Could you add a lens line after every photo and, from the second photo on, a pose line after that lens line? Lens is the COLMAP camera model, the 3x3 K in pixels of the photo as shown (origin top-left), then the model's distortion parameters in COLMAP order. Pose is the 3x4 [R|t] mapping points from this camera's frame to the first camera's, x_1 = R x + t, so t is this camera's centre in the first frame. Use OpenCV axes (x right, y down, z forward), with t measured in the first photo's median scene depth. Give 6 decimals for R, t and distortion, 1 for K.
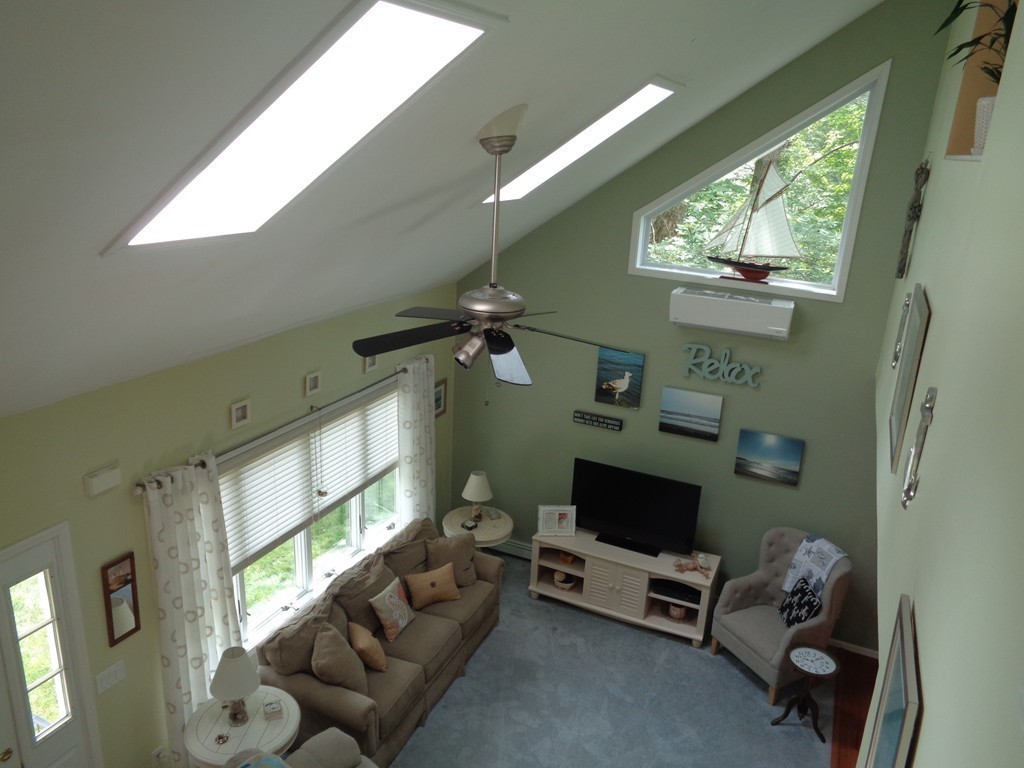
lens RADIAL K [[769.1, 0, 506.5], [0, 769.1, 380.6], [0, 0, 1]] dist [0.004286, 0.003148]
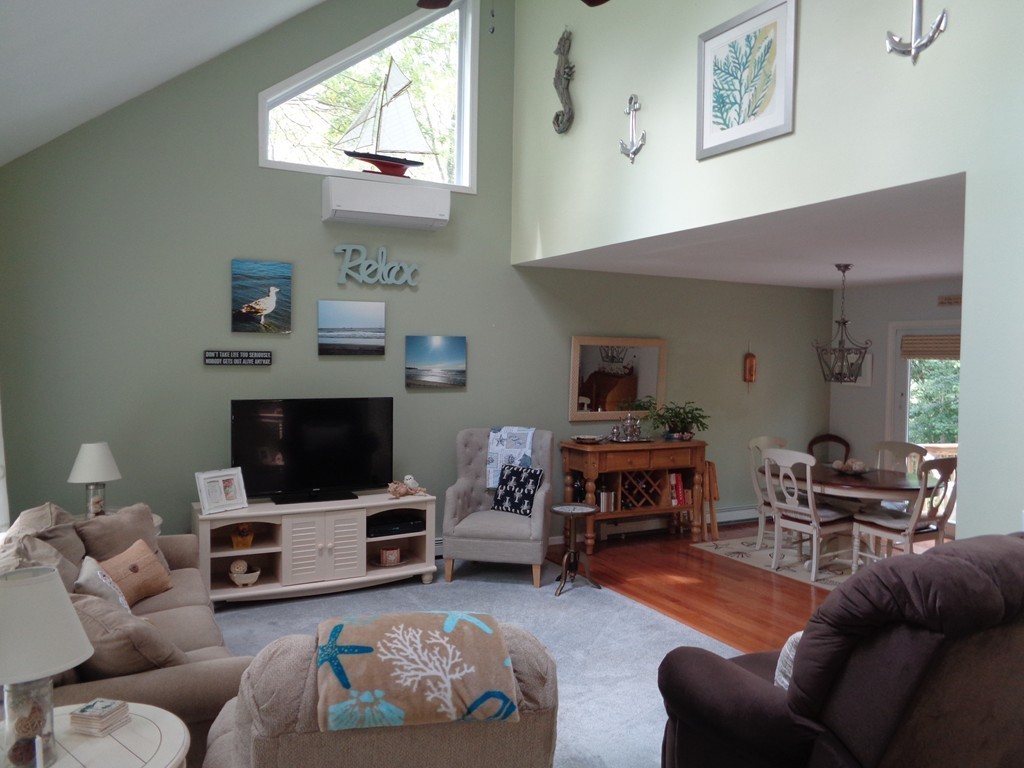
lens RADIAL K [[769.1, 0, 506.5], [0, 769.1, 380.6], [0, 0, 1]] dist [0.004286, 0.003148]
pose [[0.611912, -0.069988, 0.787823, -0.351662], [0.261568, 0.957937, -0.118063, 0.252619], [-0.746422, 0.278314, 0.604480, 0.358255]]
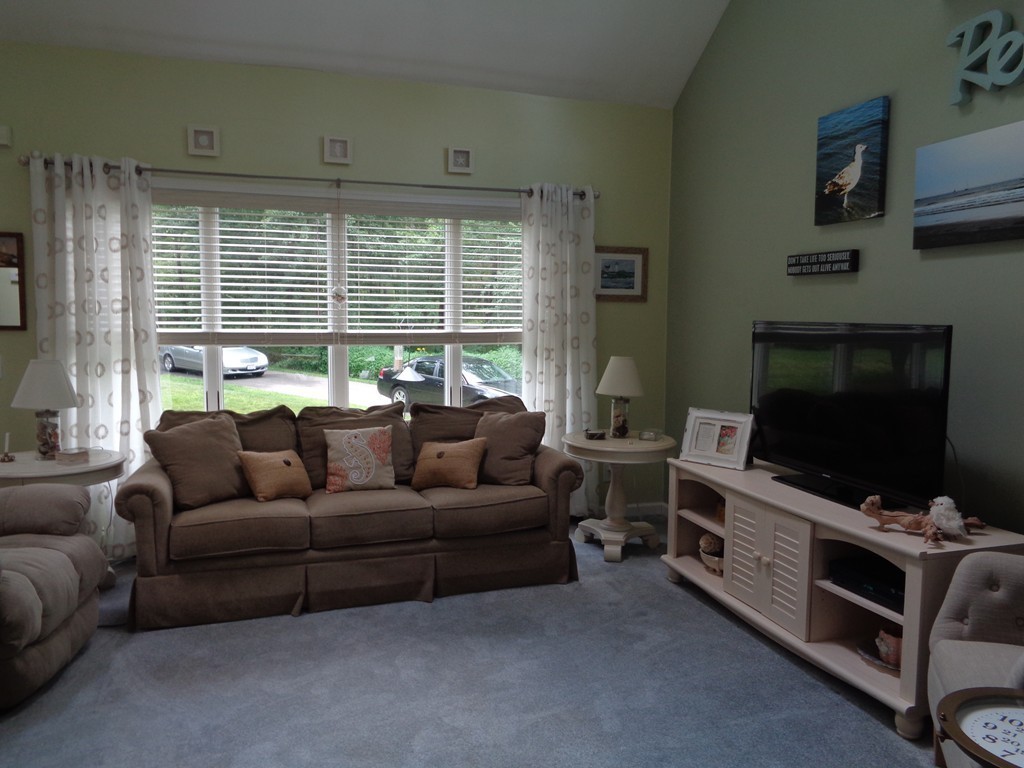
lens RADIAL K [[761.5, 0, 512.0], [0, 761.5, 384.0], [0, 0, 1]] dist [-0.003129, 0.004108]
pose [[0.675005, 0.027510, -0.737300, 0.387727], [-0.204088, 0.967275, -0.150754, 0.271572], [0.709024, 0.252234, 0.658530, 0.562883]]
